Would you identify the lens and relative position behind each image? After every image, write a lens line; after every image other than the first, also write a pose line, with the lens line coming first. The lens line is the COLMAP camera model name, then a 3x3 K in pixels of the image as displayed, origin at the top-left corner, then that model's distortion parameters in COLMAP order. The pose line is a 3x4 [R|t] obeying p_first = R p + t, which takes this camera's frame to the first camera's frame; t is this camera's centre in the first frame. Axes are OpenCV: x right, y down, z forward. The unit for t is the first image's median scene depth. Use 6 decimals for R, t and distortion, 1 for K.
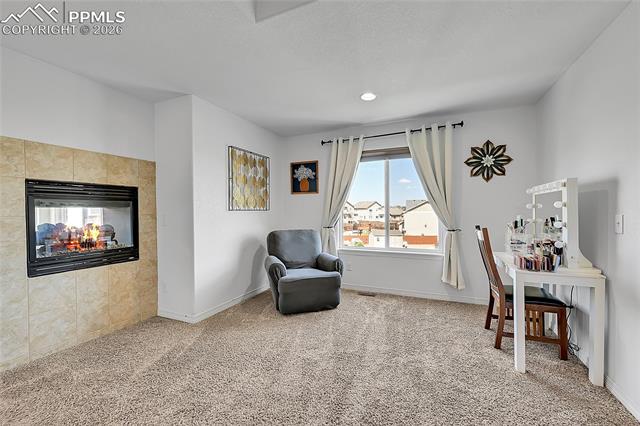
lens RADIAL K [[252.1, 0, 319.2], [0, 252.1, 217.6], [0, 0, 1]] dist [-0.001366, 0.000591]
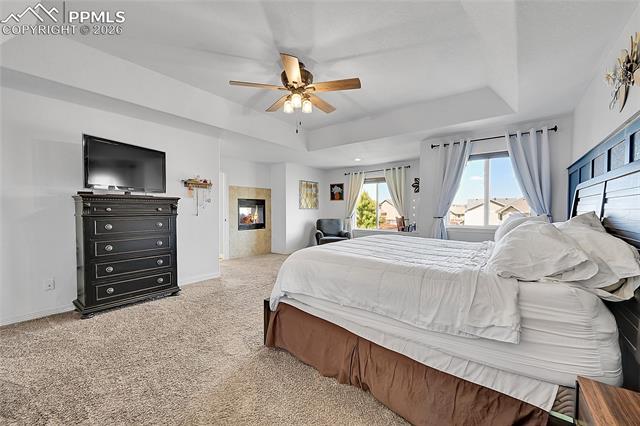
lens RADIAL K [[252.1, 0, 319.7], [0, 252.1, 212.6], [0, 0, 1]] dist [-0.001366, 0.000591]
pose [[0.964953, 0.007423, -0.262317, 0.371154], [-0.011093, 0.999860, -0.012514, 0.027028], [0.262188, 0.014986, 0.964901, -1.025158]]
